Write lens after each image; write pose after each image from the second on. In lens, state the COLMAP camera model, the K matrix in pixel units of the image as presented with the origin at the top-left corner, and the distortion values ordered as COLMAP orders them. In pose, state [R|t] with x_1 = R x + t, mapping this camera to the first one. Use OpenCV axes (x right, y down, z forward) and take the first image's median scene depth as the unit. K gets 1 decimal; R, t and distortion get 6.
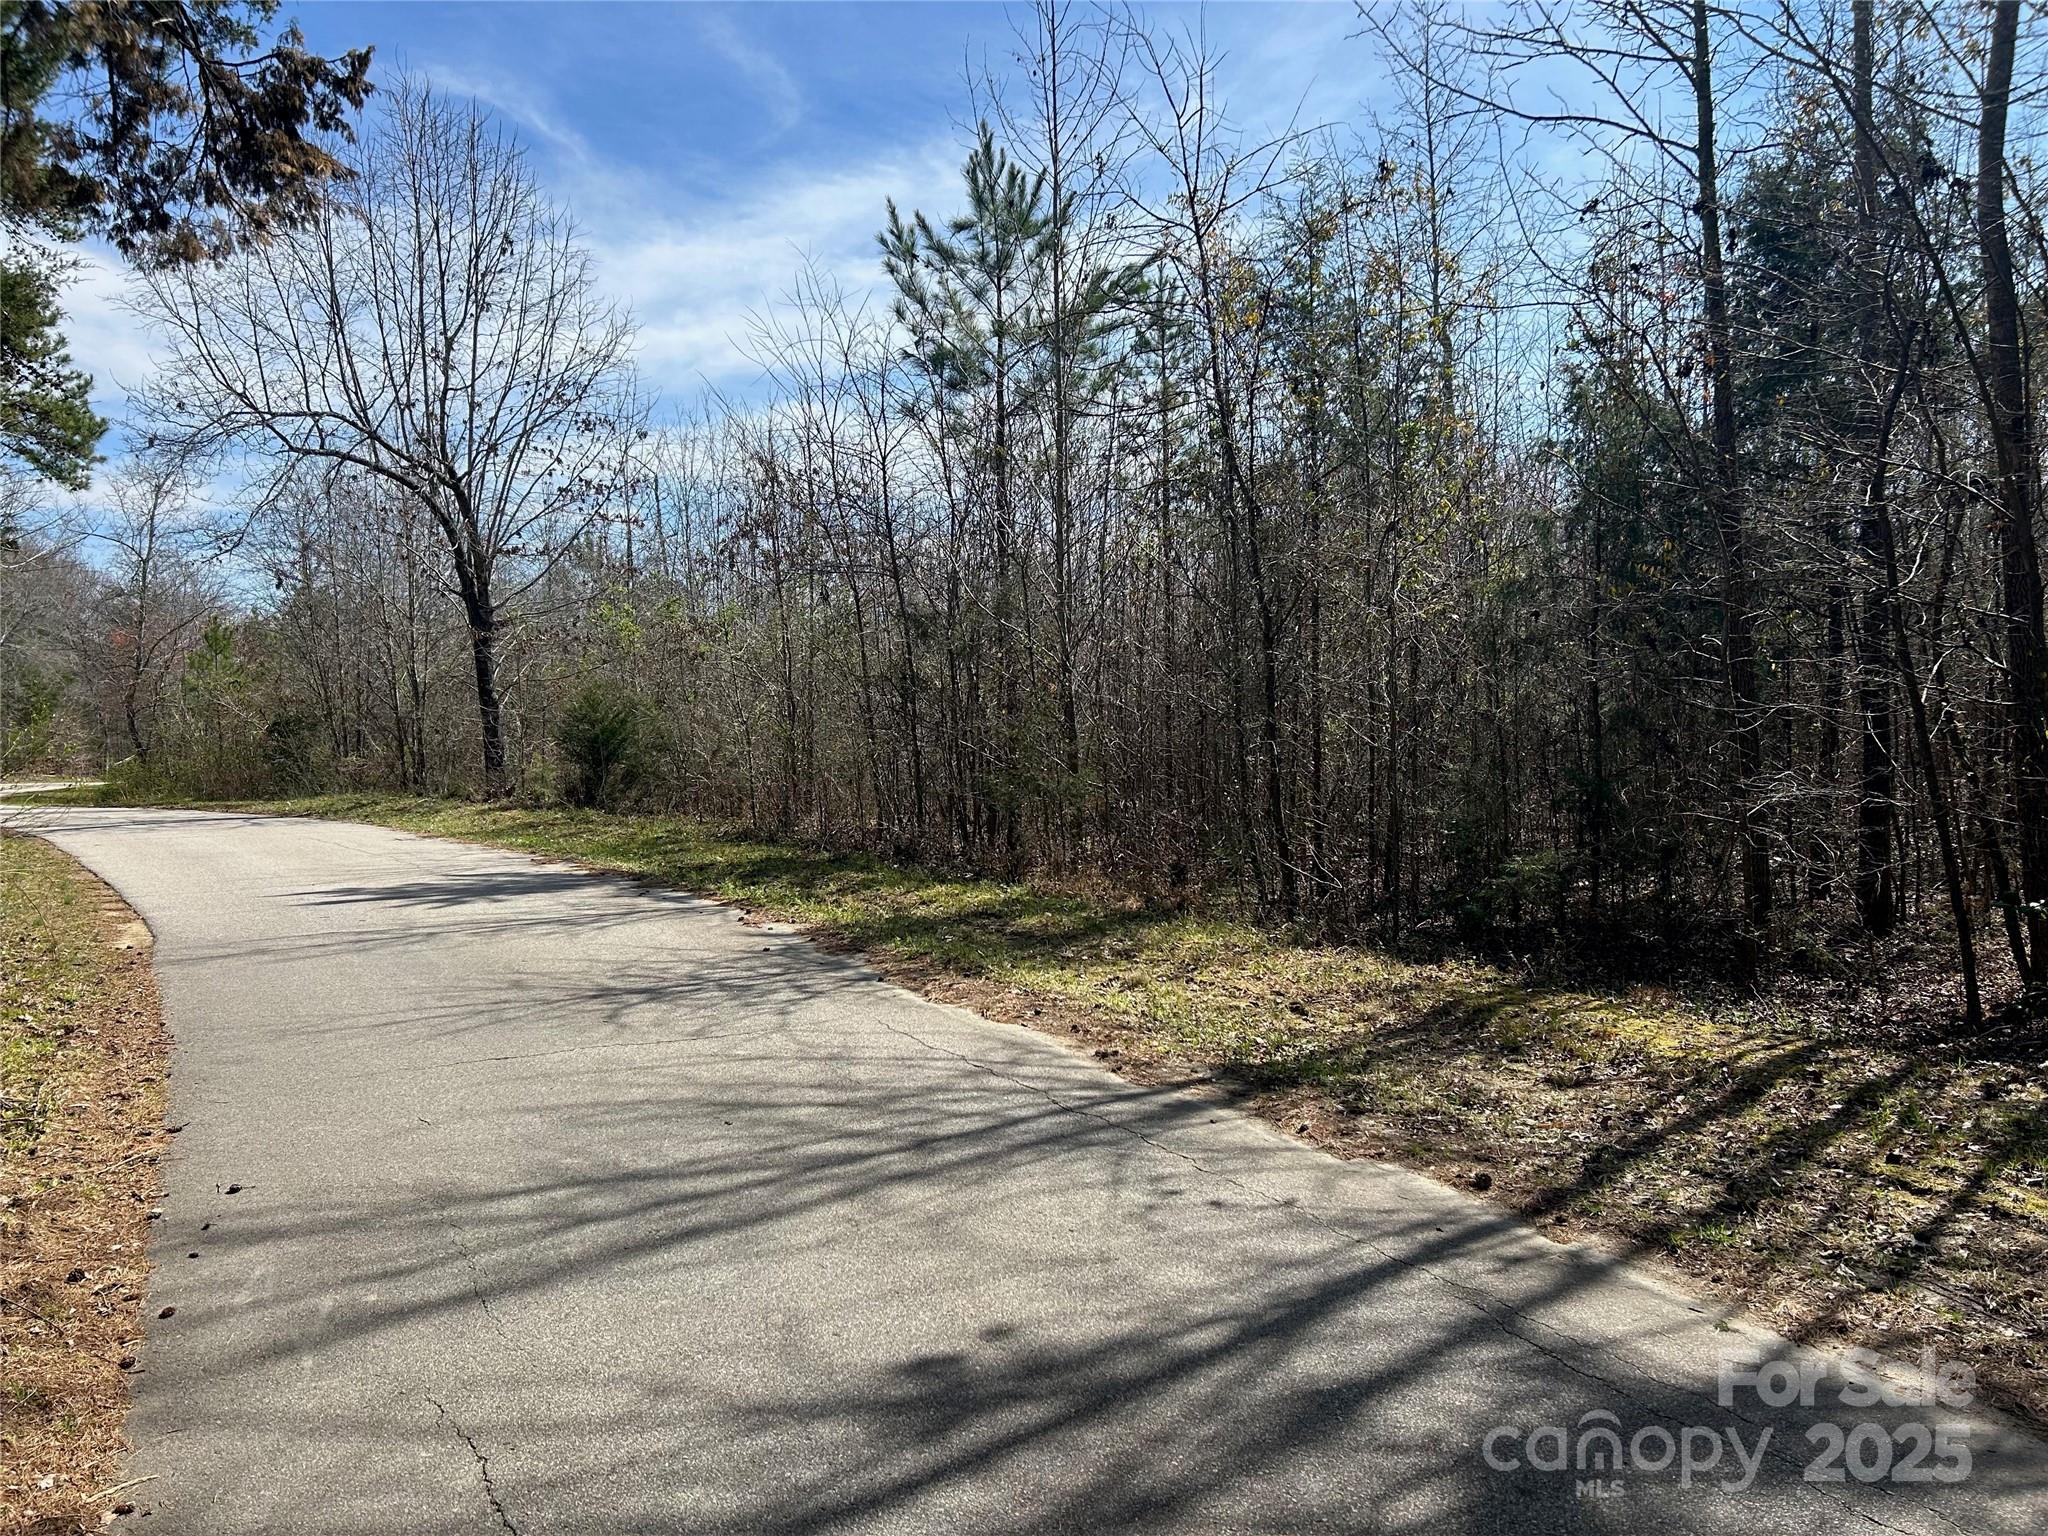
lens RADIAL K [[1524.3, 0, 1030.0], [0, 1524.3, 768.6], [0, 0, 1]] dist [0.008456, -0.002055]
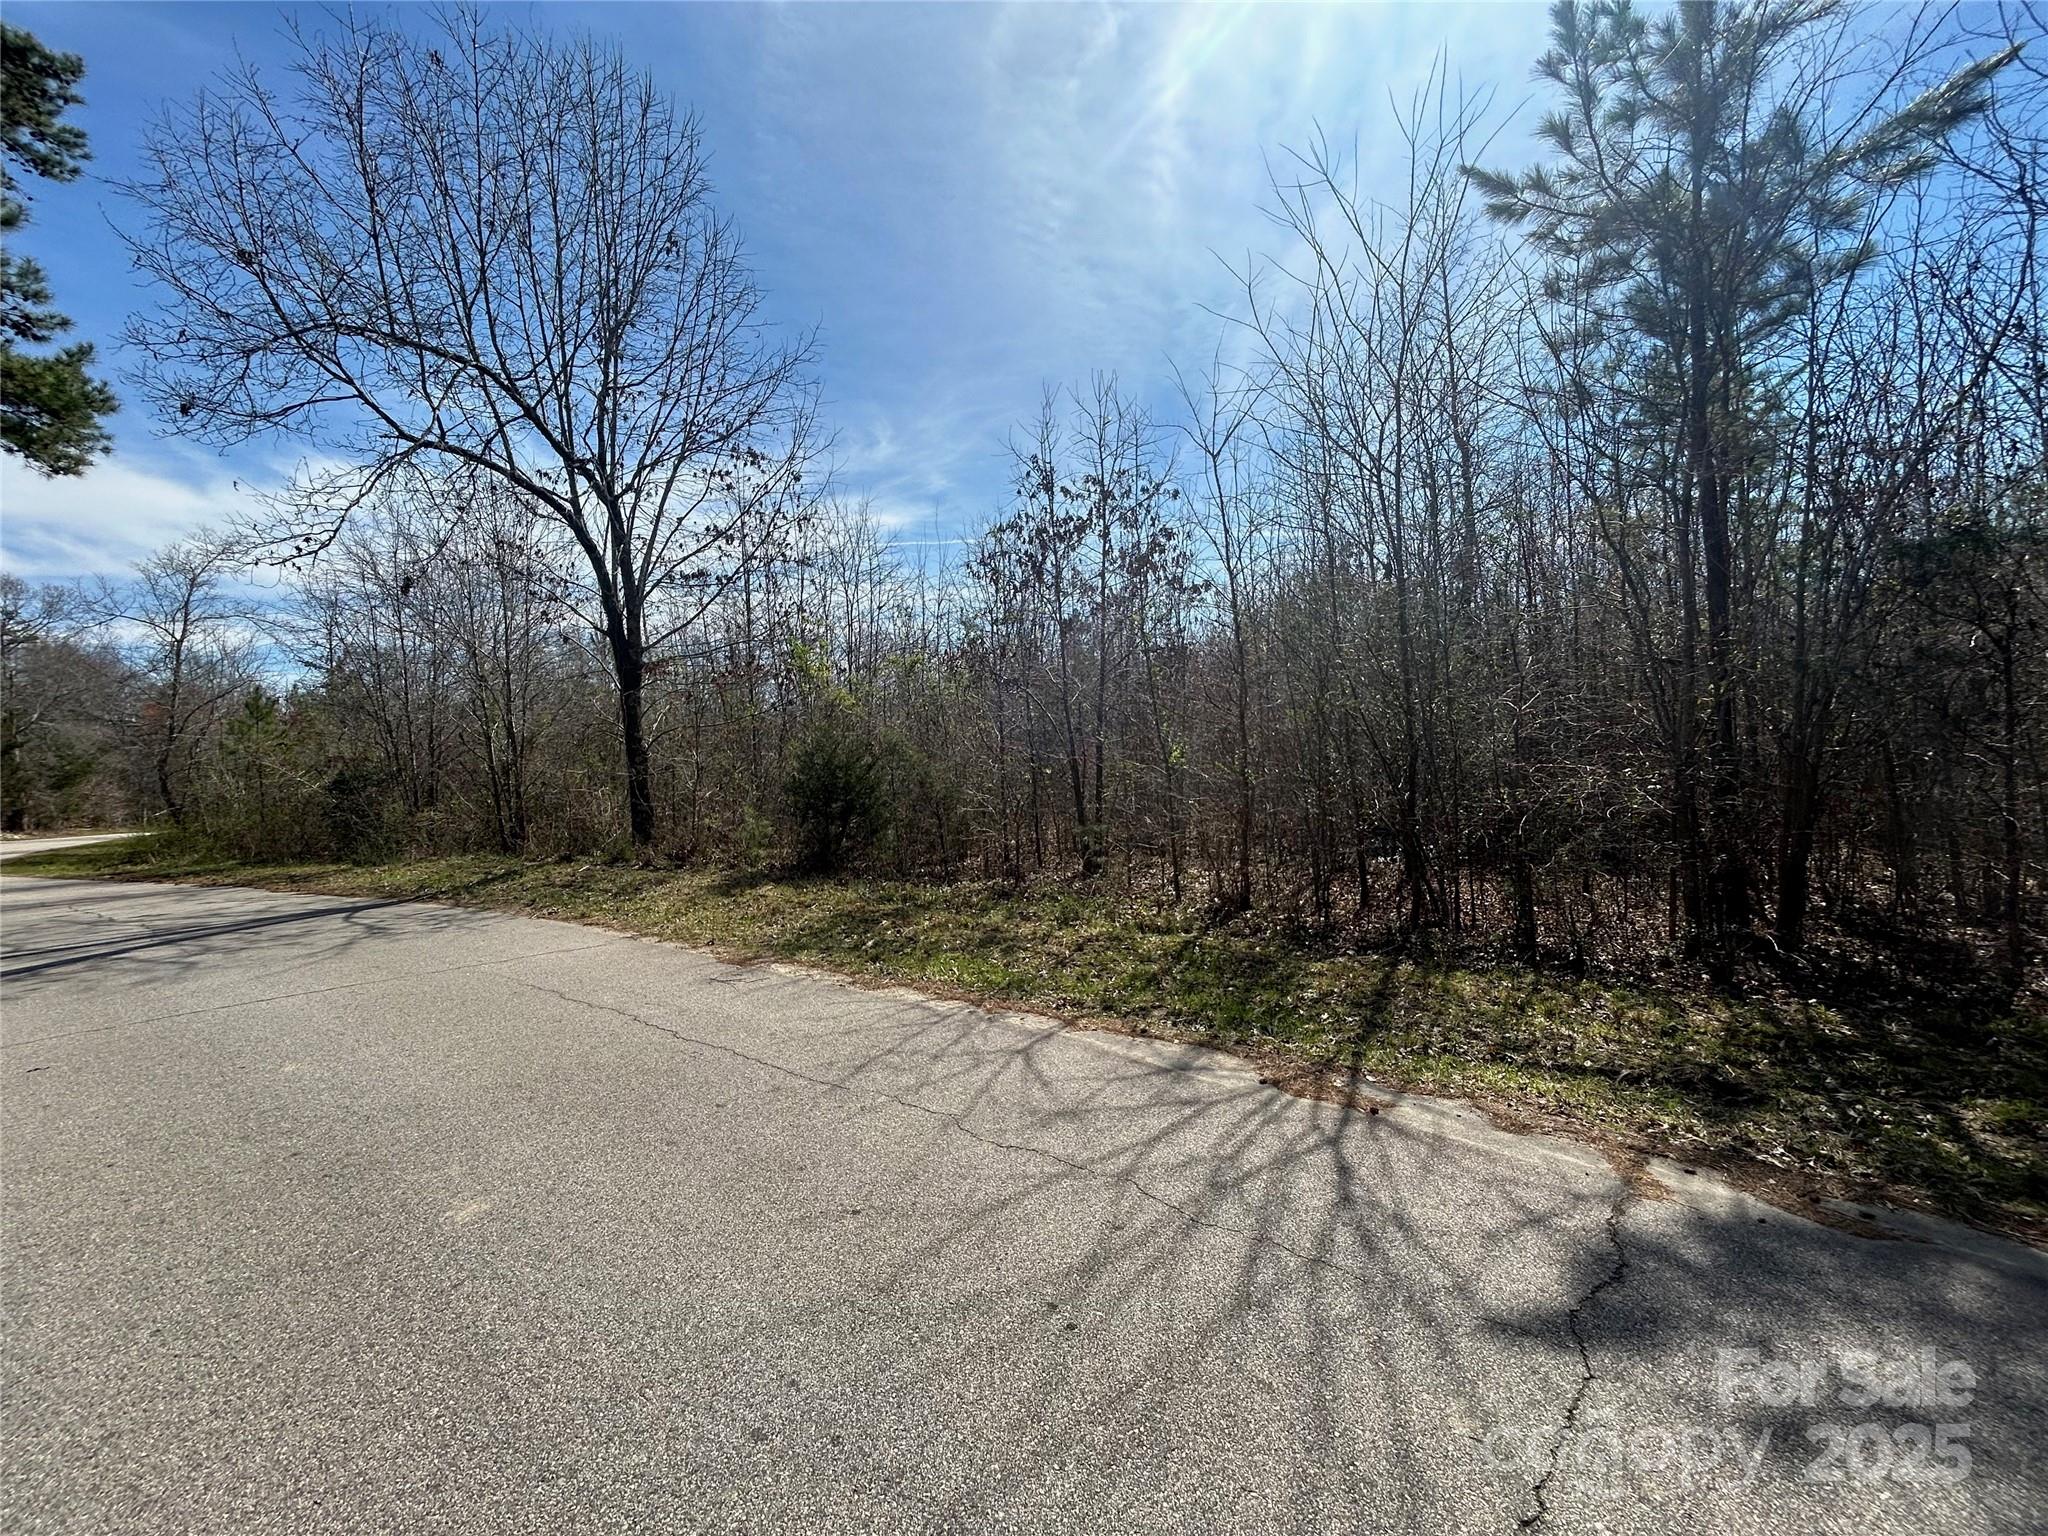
lens RADIAL K [[828.4, 0, 1011.5], [0, 828.4, 760.3], [0, 0, 1]] dist [0.000296, 0.000390]
pose [[0.965645, -0.024523, 0.258705, -0.160824], [0.033364, 0.998998, -0.029841, -0.010139], [-0.257714, 0.037447, 0.965495, 0.280007]]
